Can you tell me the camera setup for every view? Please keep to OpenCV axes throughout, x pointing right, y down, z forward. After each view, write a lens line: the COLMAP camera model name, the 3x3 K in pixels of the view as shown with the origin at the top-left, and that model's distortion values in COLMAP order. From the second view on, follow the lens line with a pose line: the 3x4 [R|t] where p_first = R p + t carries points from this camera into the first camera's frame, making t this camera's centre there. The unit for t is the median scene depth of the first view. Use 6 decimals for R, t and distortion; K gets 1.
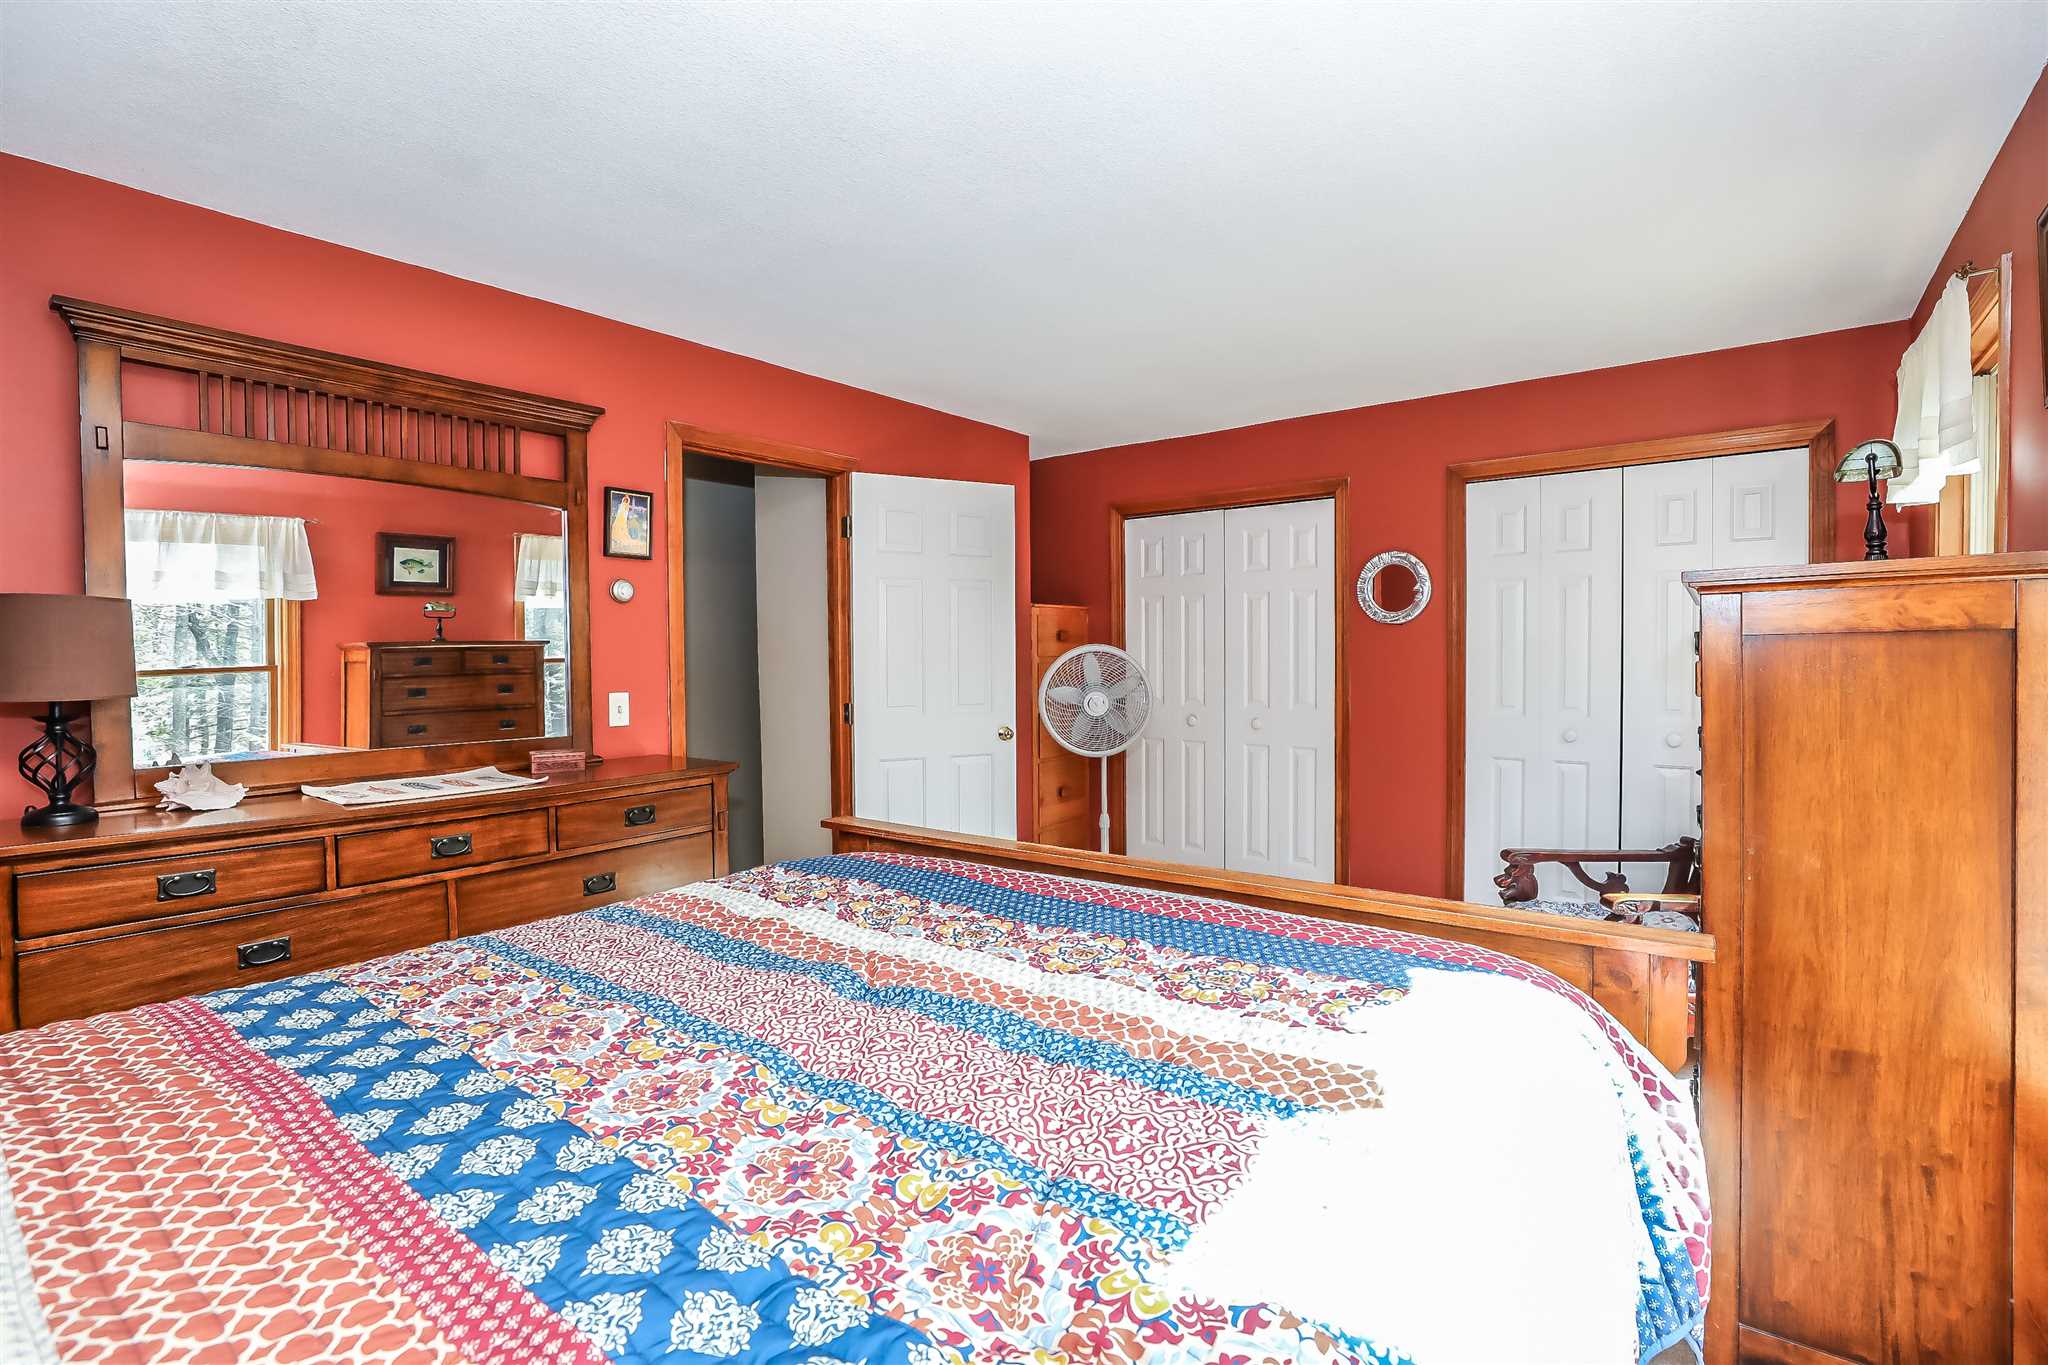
lens RADIAL K [[953.3, 0, 1018.2], [0, 953.3, 674.1], [0, 0, 1]] dist [-0.042668, 0.013664]
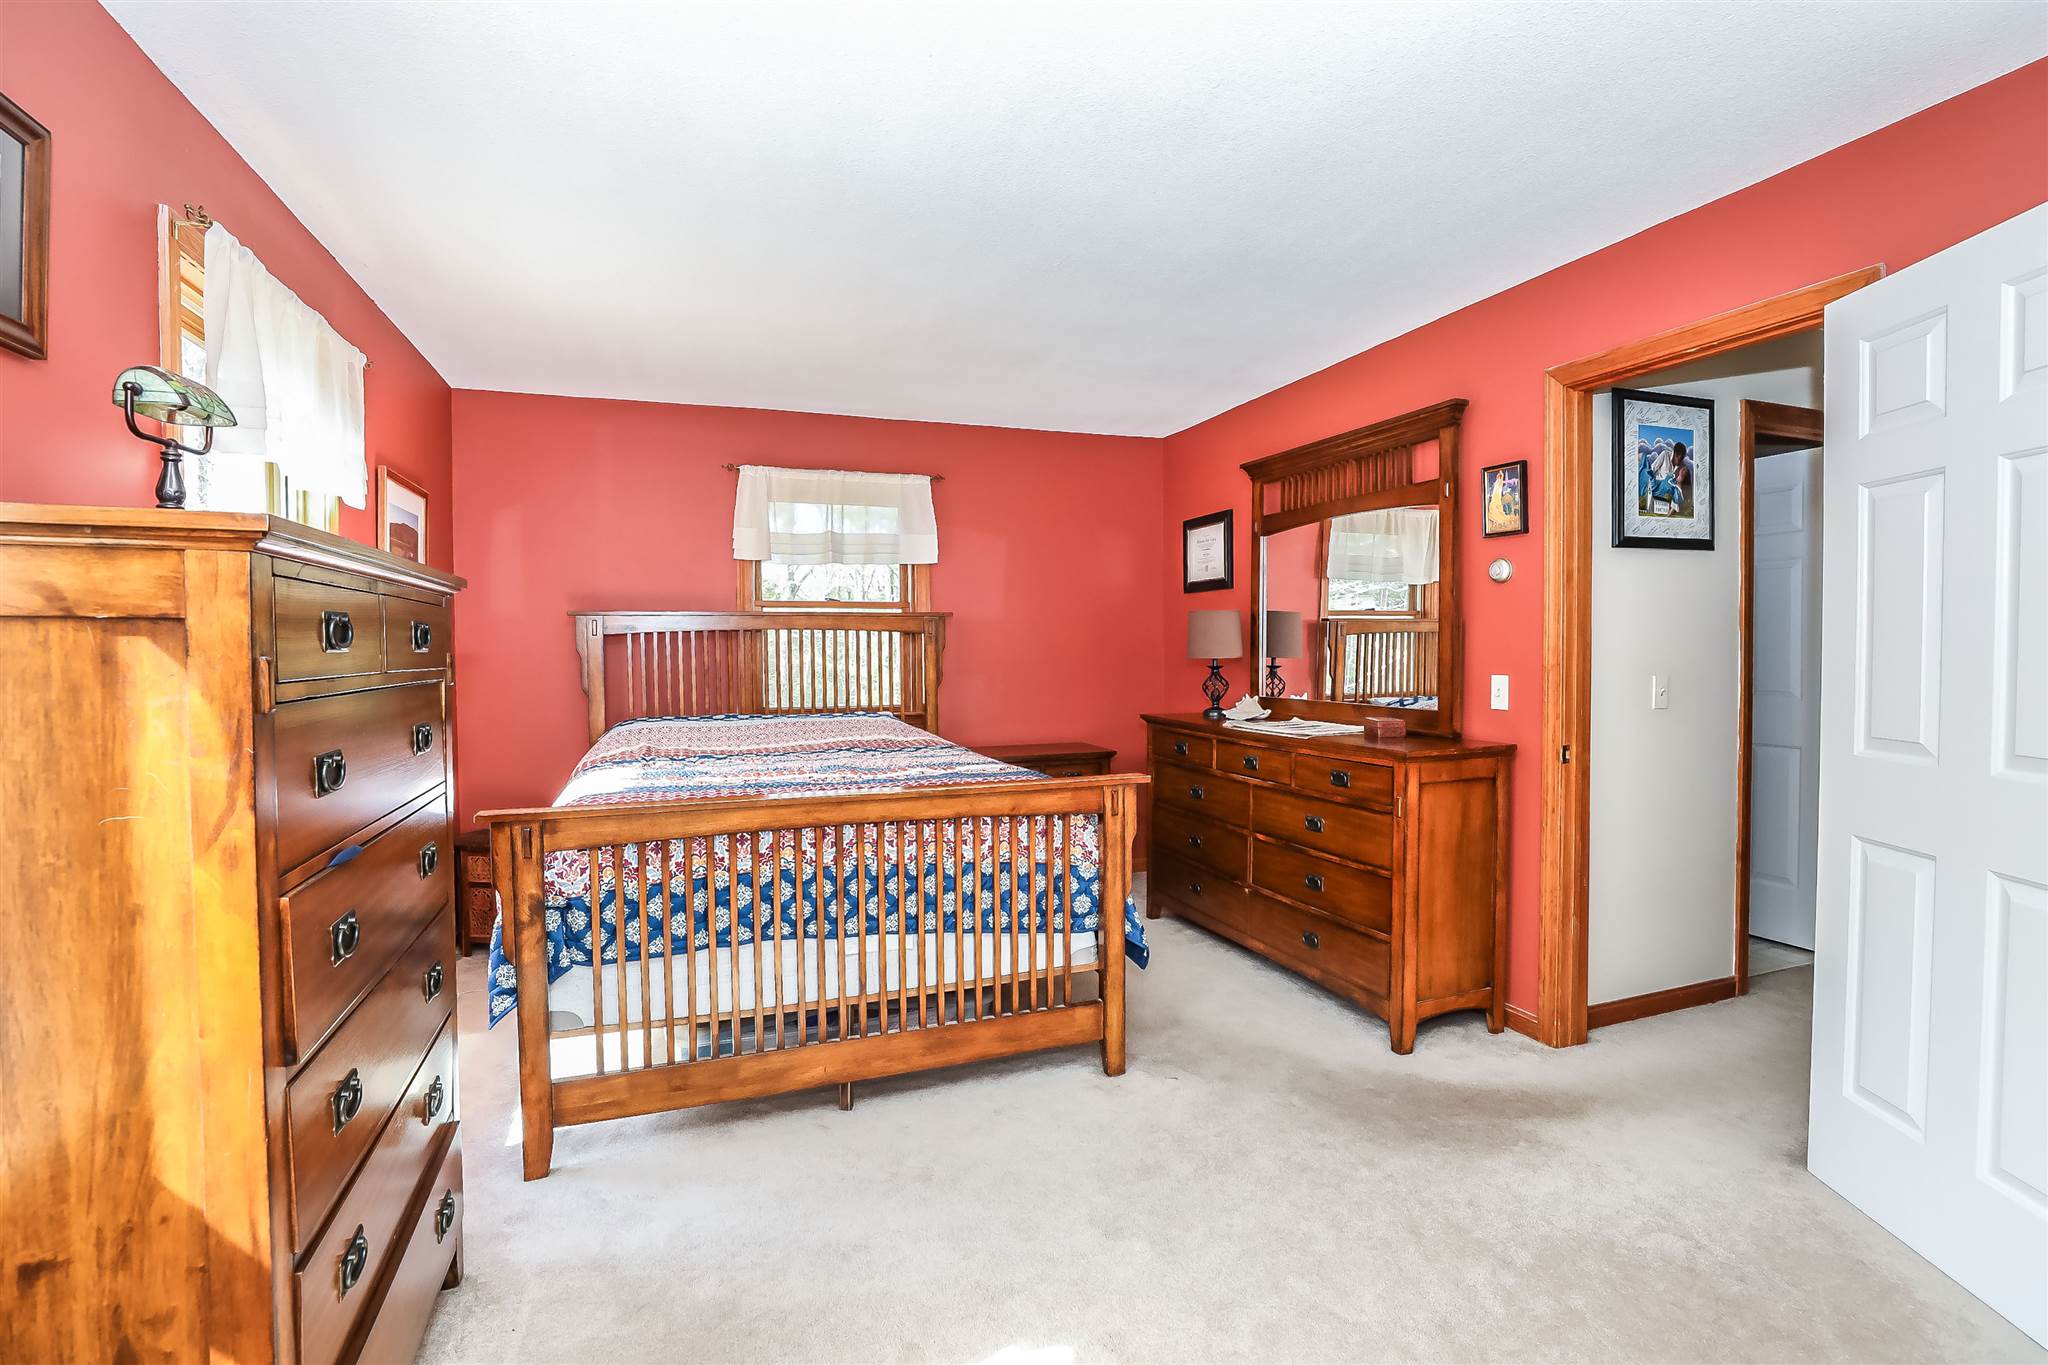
lens RADIAL K [[918.1, 0, 1022.8], [0, 918.1, 678.9], [0, 0, 1]] dist [-0.051031, 0.012646]
pose [[-0.528941, 0.047450, -0.847331, 0.631518], [-0.003073, 0.998322, 0.057823, -0.029276], [0.848653, 0.033189, -0.527908, 1.079478]]
